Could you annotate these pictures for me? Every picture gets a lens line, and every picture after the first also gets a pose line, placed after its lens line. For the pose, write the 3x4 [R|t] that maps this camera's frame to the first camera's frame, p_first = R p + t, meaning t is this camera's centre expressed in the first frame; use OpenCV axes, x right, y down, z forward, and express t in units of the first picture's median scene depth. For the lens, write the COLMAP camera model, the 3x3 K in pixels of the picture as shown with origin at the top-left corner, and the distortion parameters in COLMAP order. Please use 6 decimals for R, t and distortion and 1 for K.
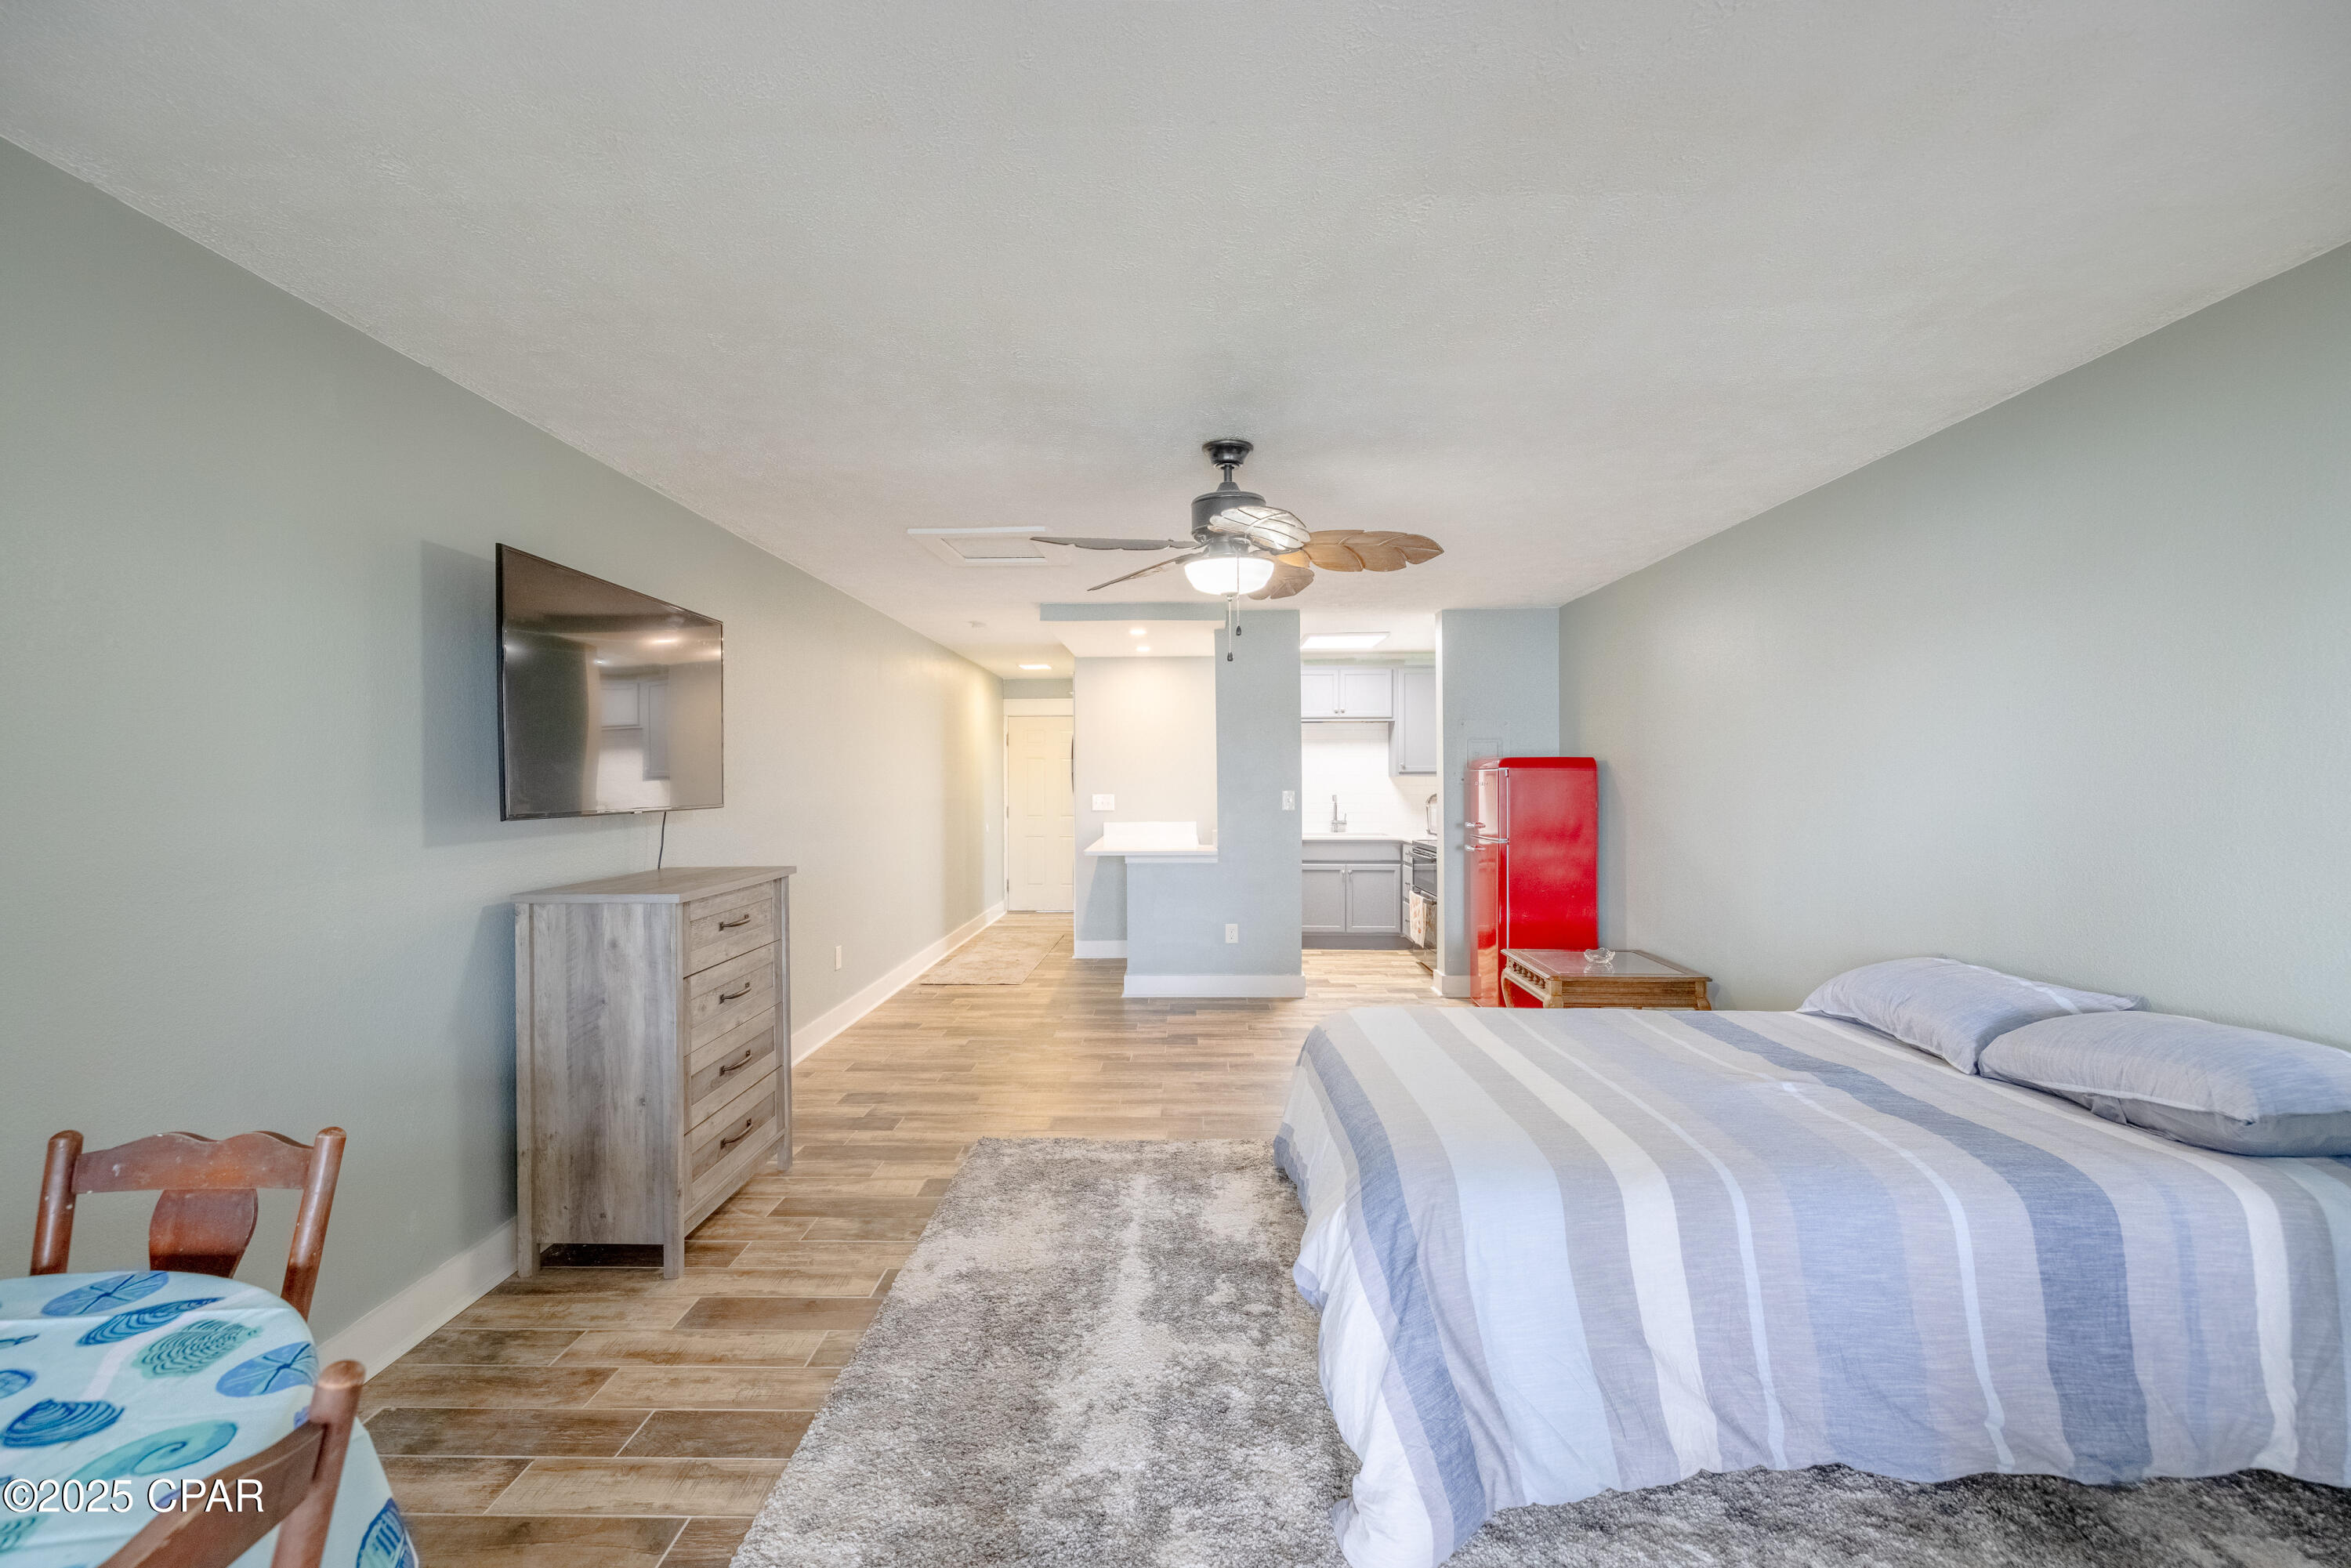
lens RADIAL K [[982.2, 0, 1161.8], [0, 982.2, 783.4], [0, 0, 1]] dist [0.001748, 0.000087]
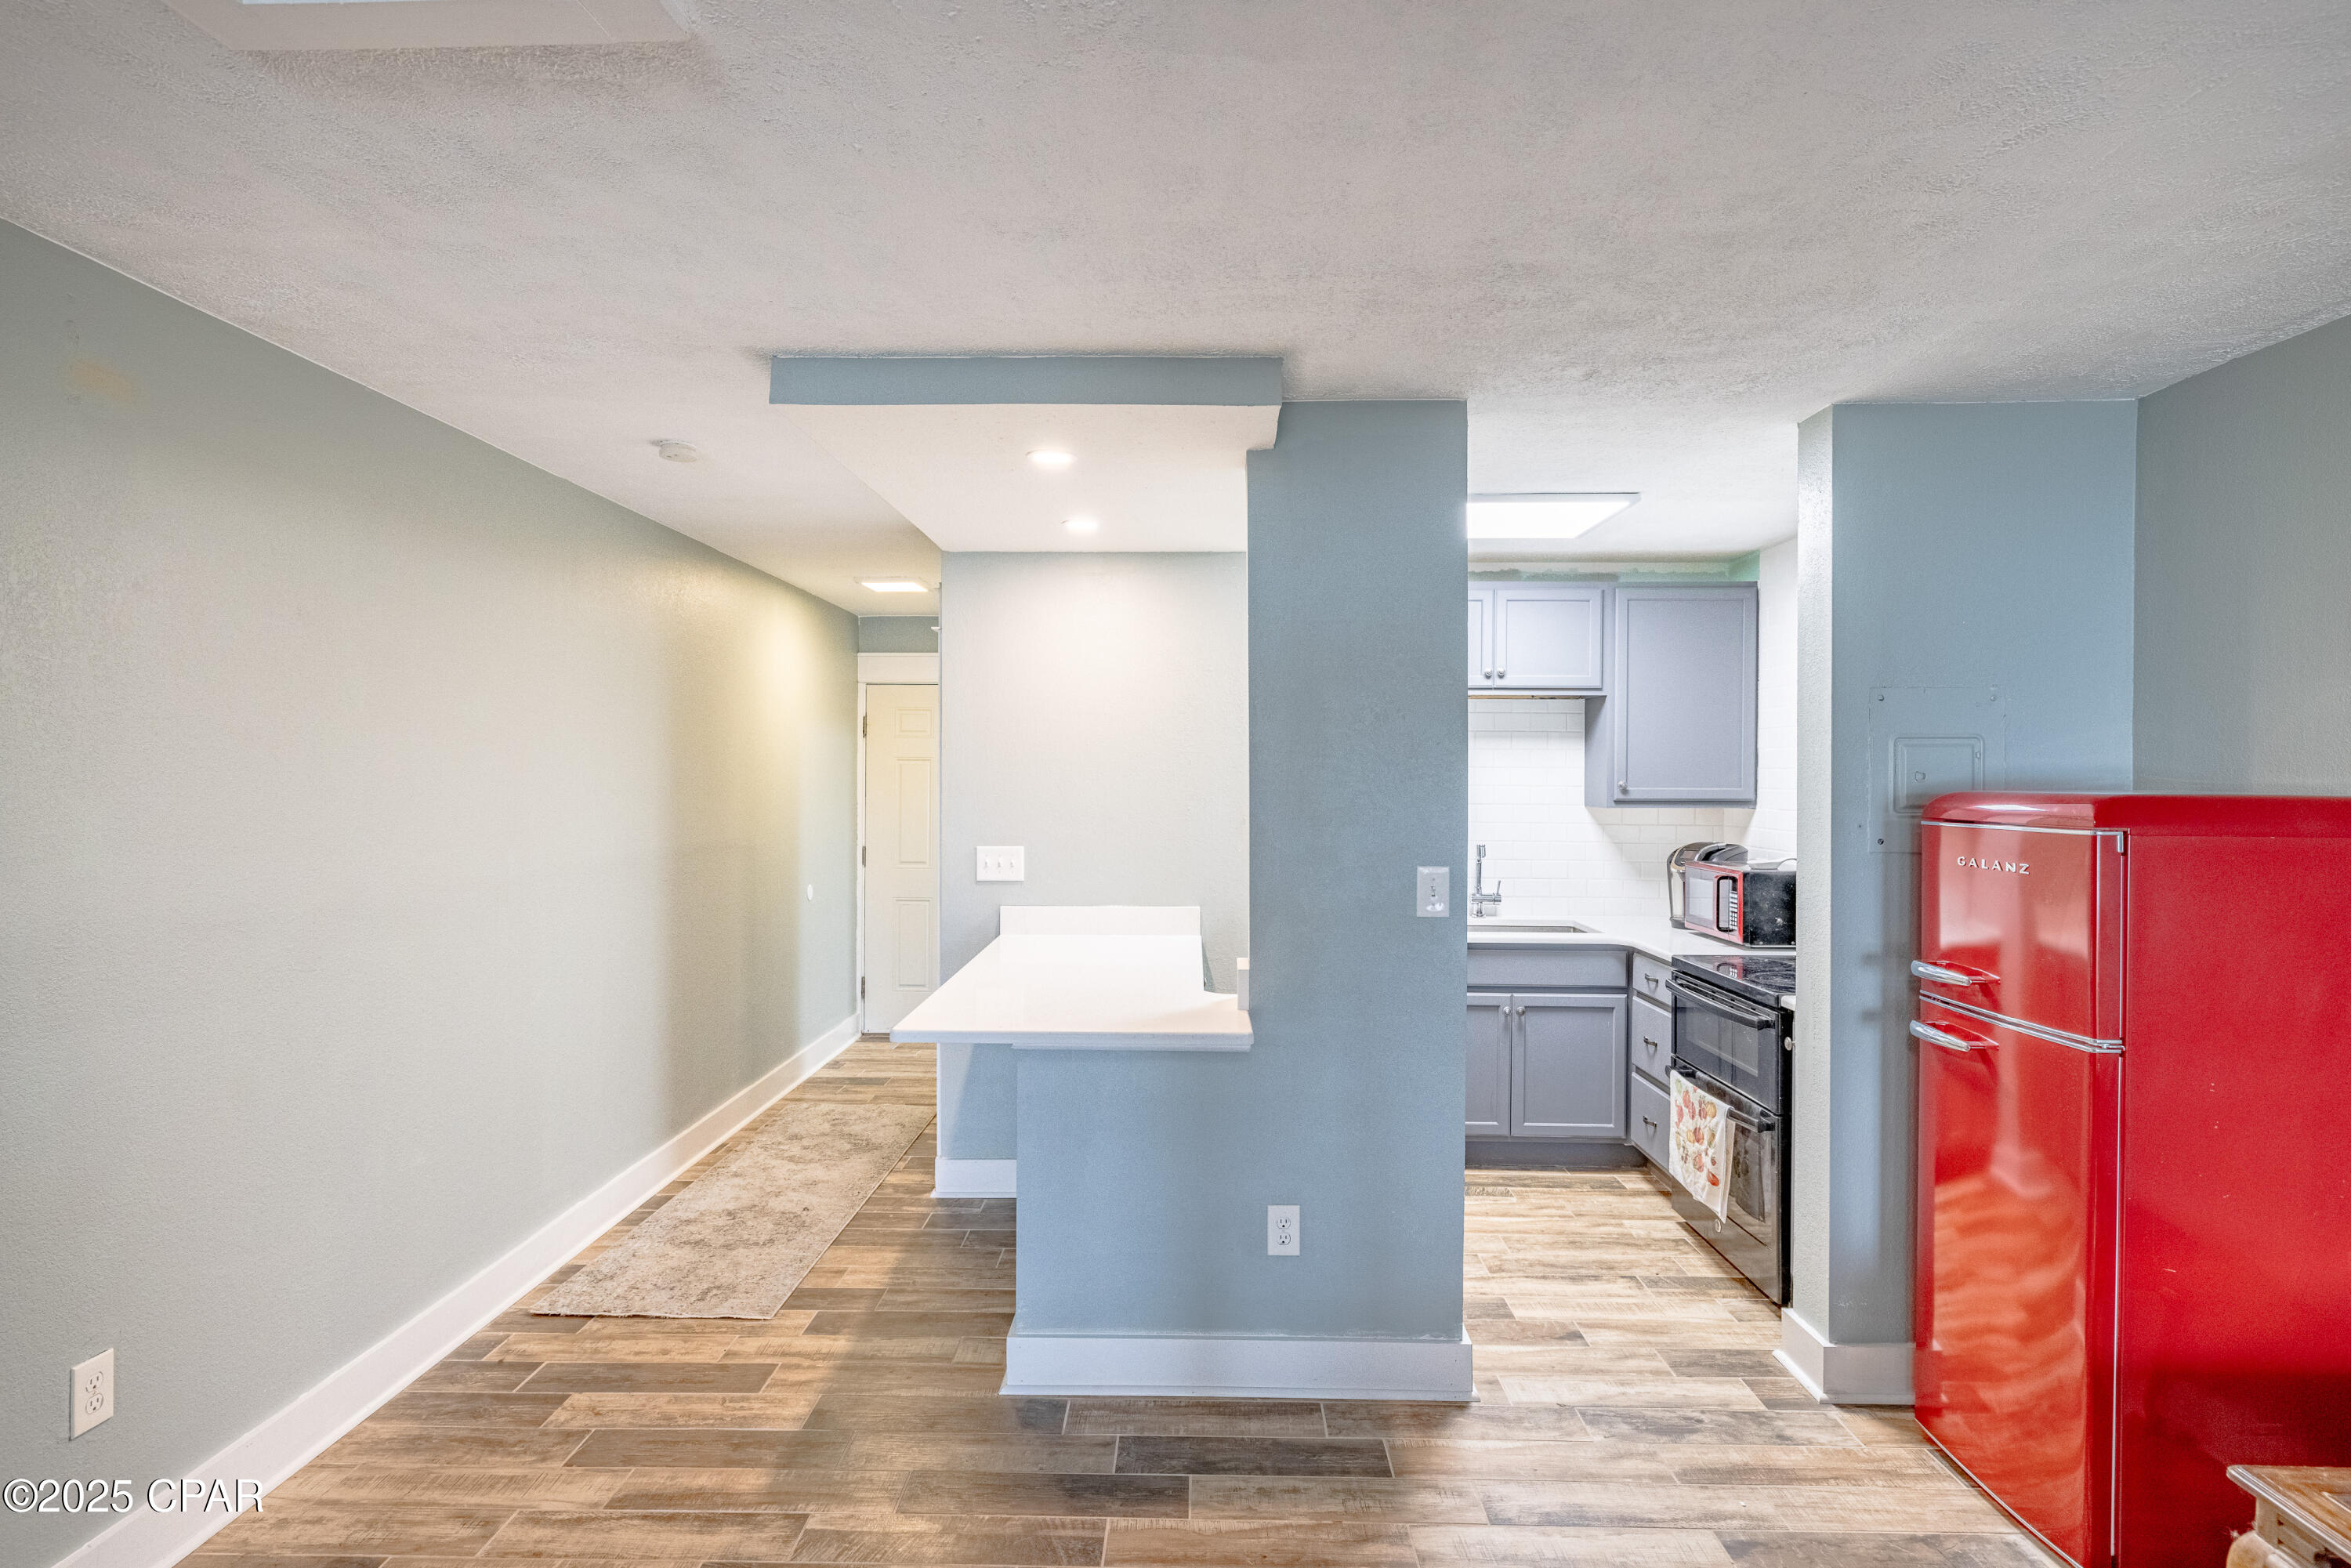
lens RADIAL K [[1208.1, 0, 1180.2], [0, 1208.1, 778.9], [0, 0, 1]] dist [-0.001252, 0.000239]
pose [[0.999904, 0.008032, 0.011280, 0.046688], [-0.008027, 0.999968, -0.000492, -0.051688], [-0.011283, 0.000402, 0.999936, 1.036201]]
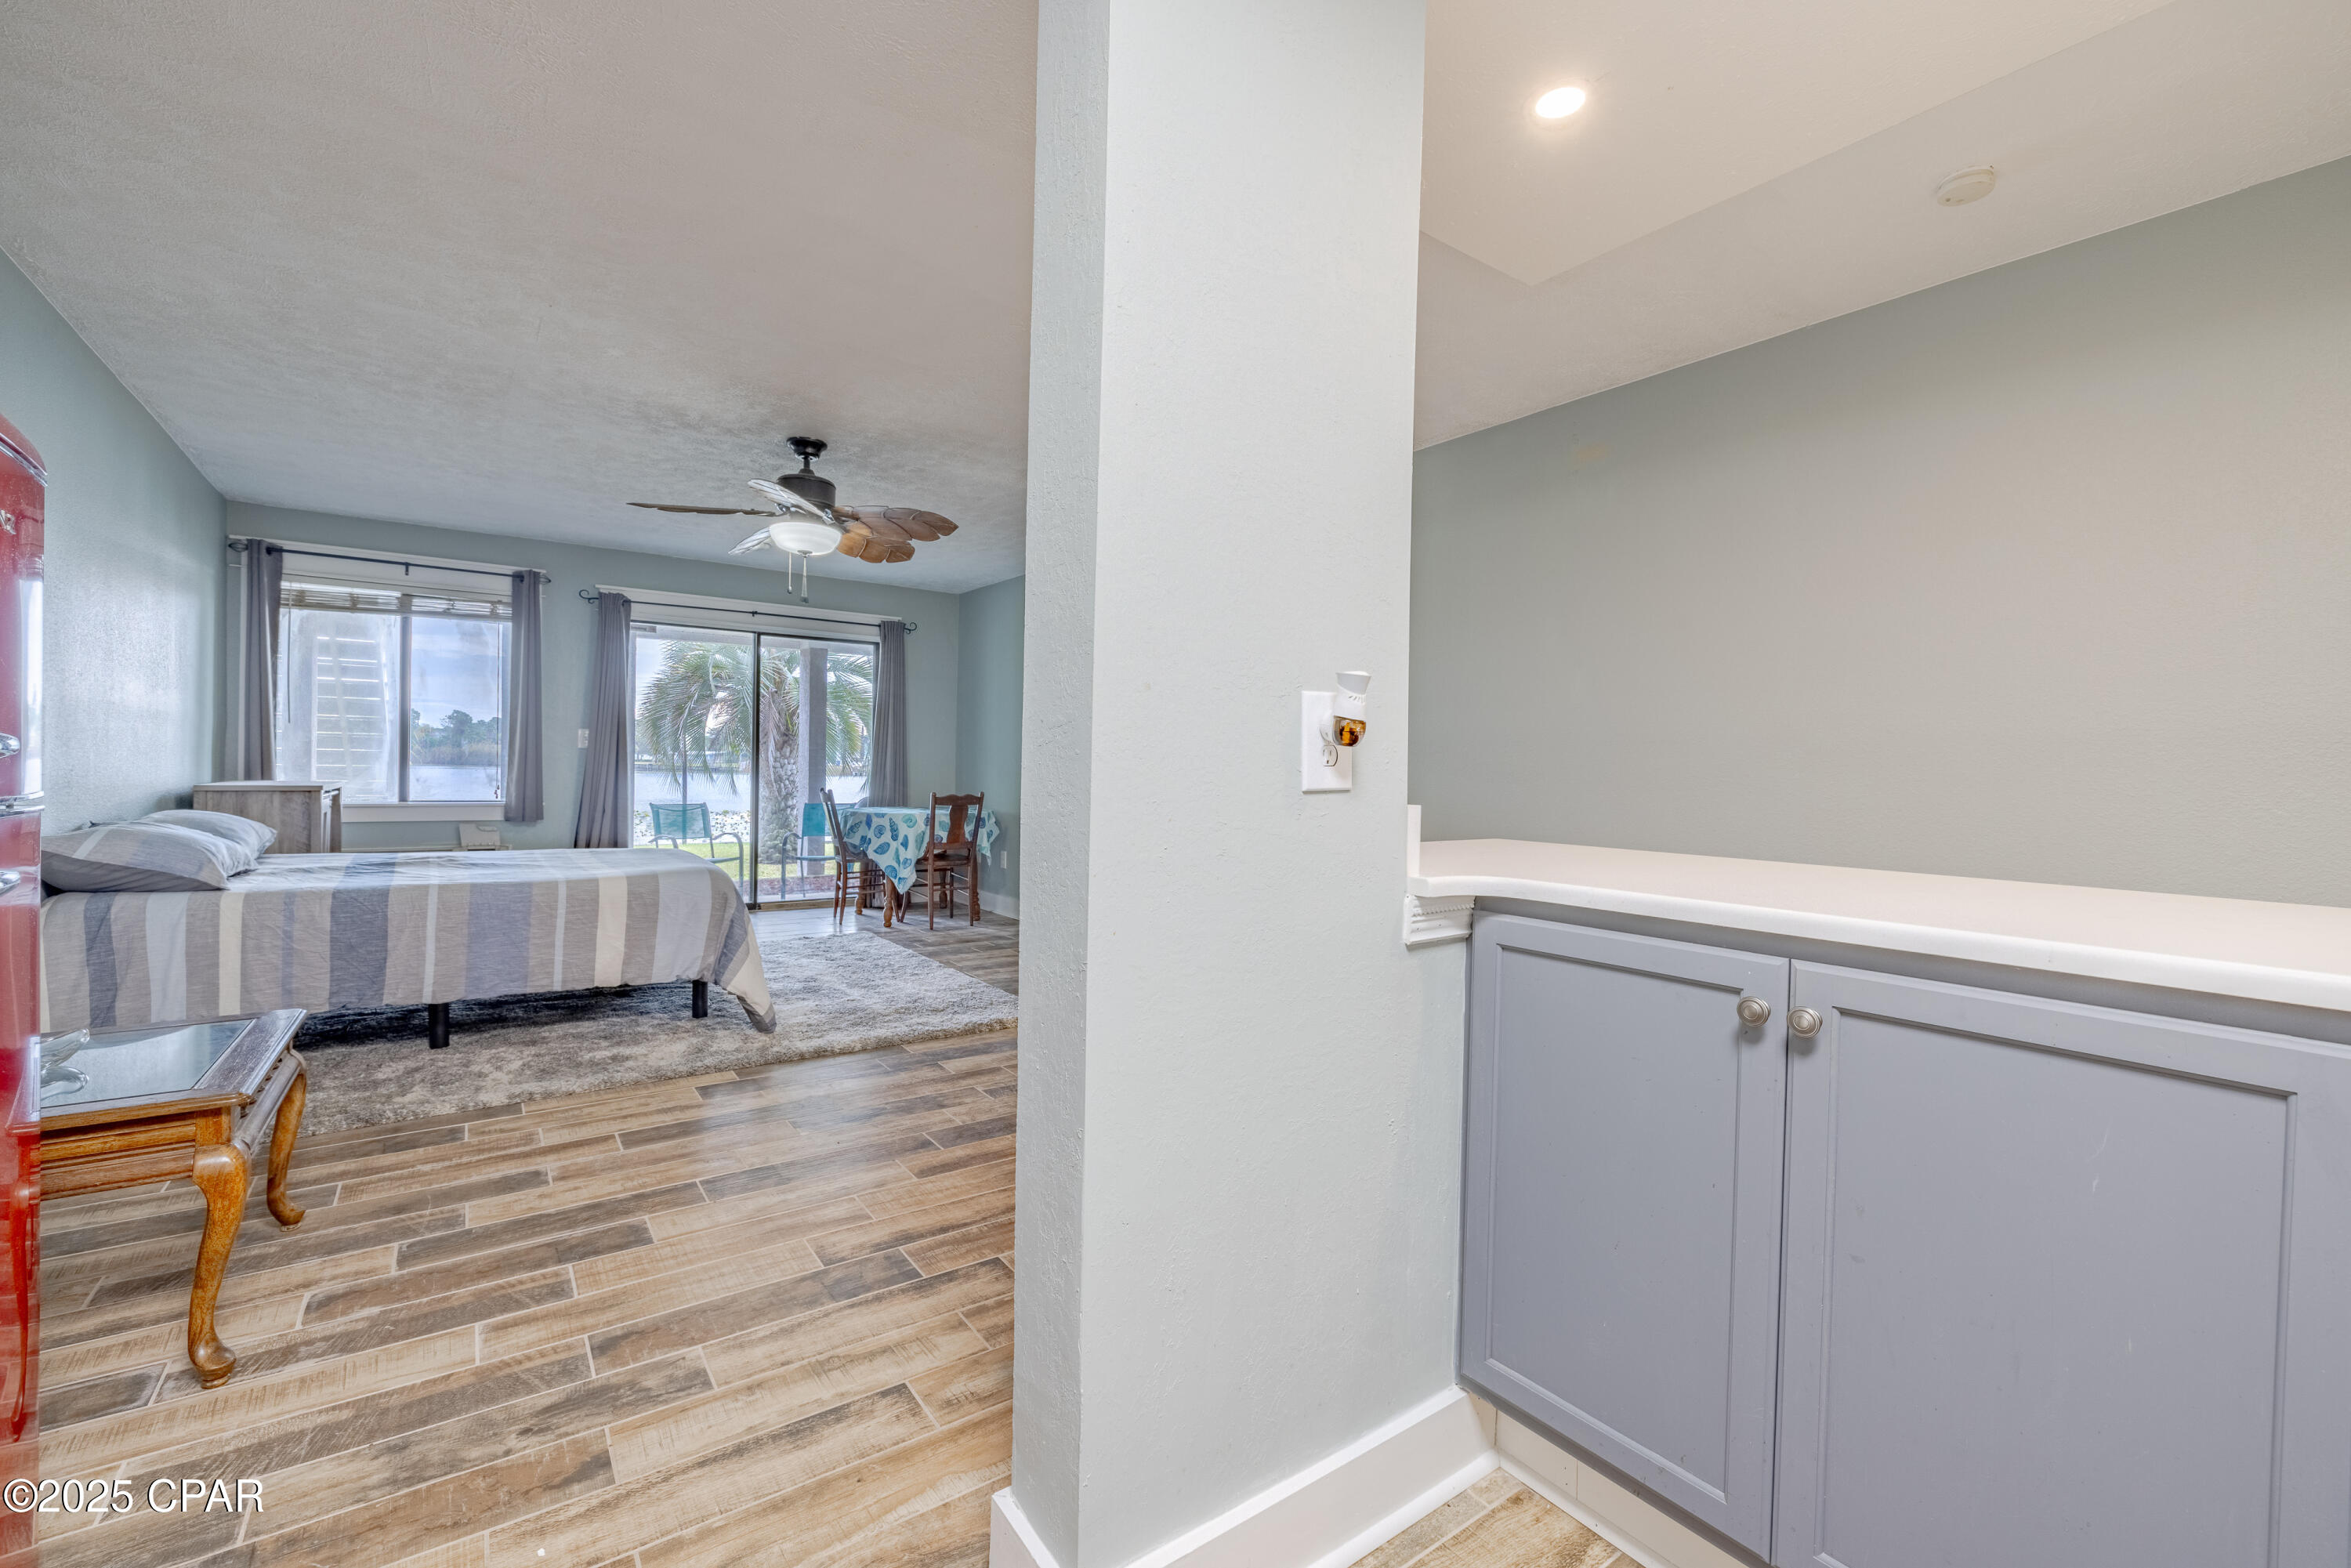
lens RADIAL K [[975.5, 0, 1168.9], [0, 975.5, 774.0], [0, 0, 1]] dist [-0.001028, -0.000078]
pose [[-0.791188, -0.003641, -0.611563, 0.483023], [-0.017273, 0.999716, 0.016395, 0.074356], [0.611329, 0.023535, -0.791026, 2.343587]]
